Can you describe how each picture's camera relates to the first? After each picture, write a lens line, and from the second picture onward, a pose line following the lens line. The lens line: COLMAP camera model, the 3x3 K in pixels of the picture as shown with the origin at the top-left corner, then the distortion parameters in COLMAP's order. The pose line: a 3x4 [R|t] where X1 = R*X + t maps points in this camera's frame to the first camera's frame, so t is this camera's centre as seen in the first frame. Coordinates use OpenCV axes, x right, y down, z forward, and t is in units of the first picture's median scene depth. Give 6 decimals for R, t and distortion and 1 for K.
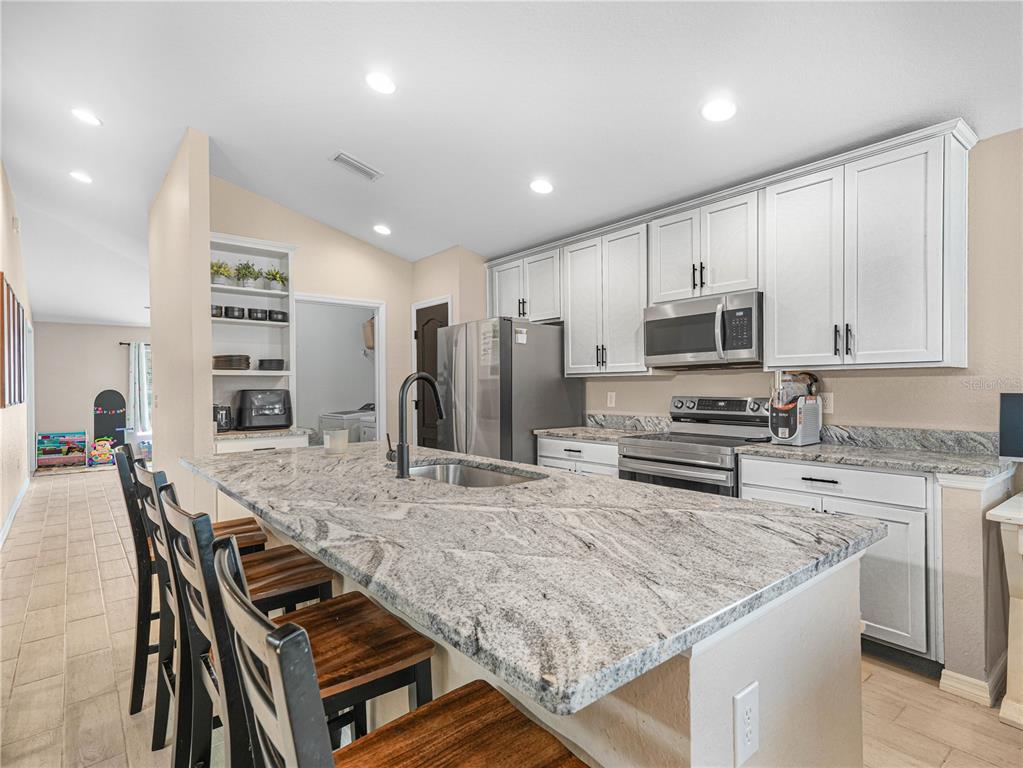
lens RADIAL K [[509.3, 0, 519.6], [0, 509.3, 386.5], [0, 0, 1]] dist [-0.001077, -0.000544]
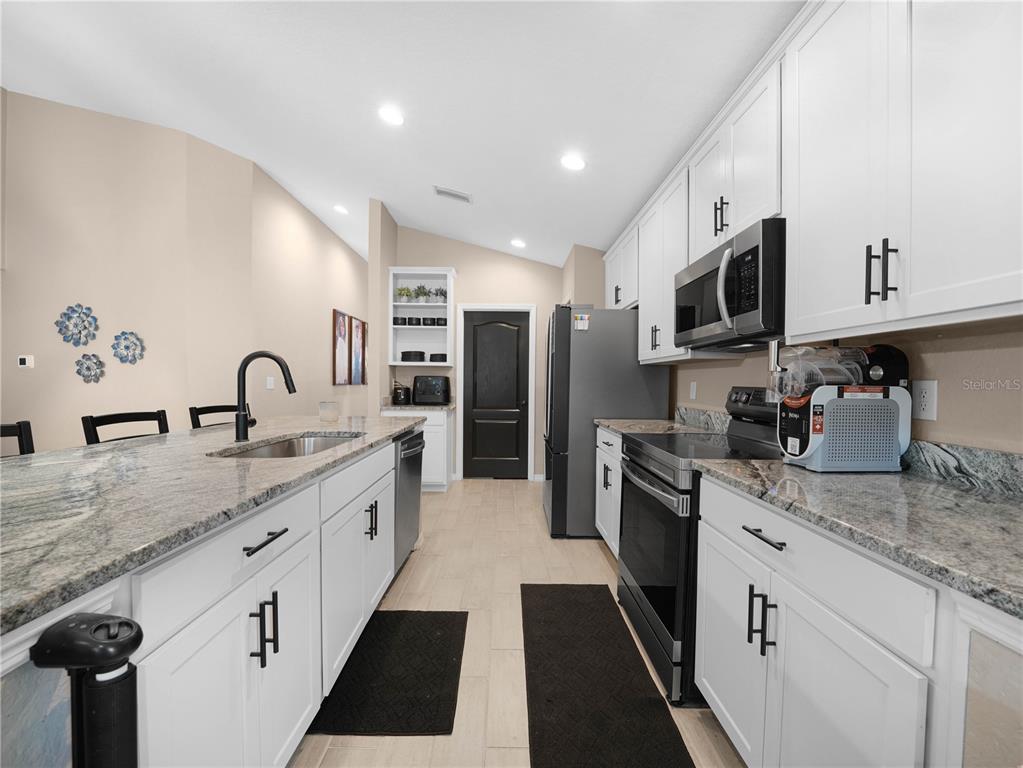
lens RADIAL K [[410.8, 0, 511.4], [0, 410.8, 384.7], [0, 0, 1]] dist [-0.022083, -0.000112]
pose [[0.779841, 0.019541, -0.625672, 0.391334], [-0.014849, 0.999809, 0.012718, 0.012942], [0.625801, -0.000627, 0.779982, 0.299576]]
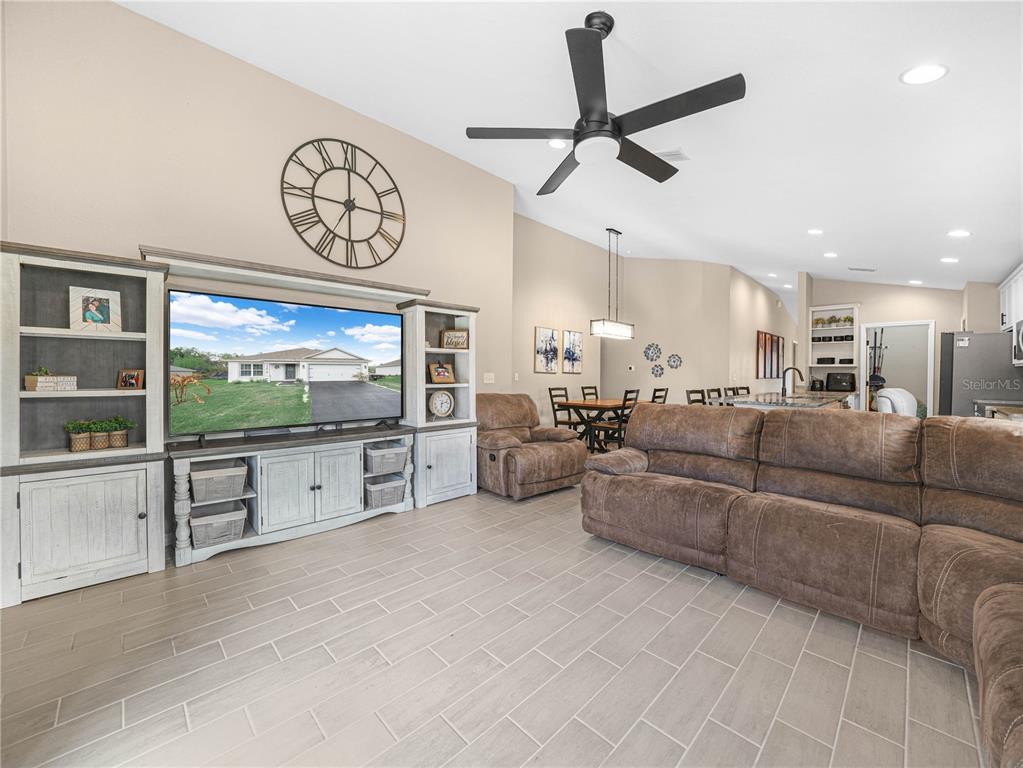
lens RADIAL K [[410.8, 0, 507.0], [0, 410.8, 379.7], [0, 0, 1]] dist [-0.022083, -0.000112]
pose [[0.088377, 0.025307, -0.995766, 1.173137], [-0.004322, 0.999678, 0.025023, -0.003302], [0.996078, 0.002092, 0.088458, -0.601551]]
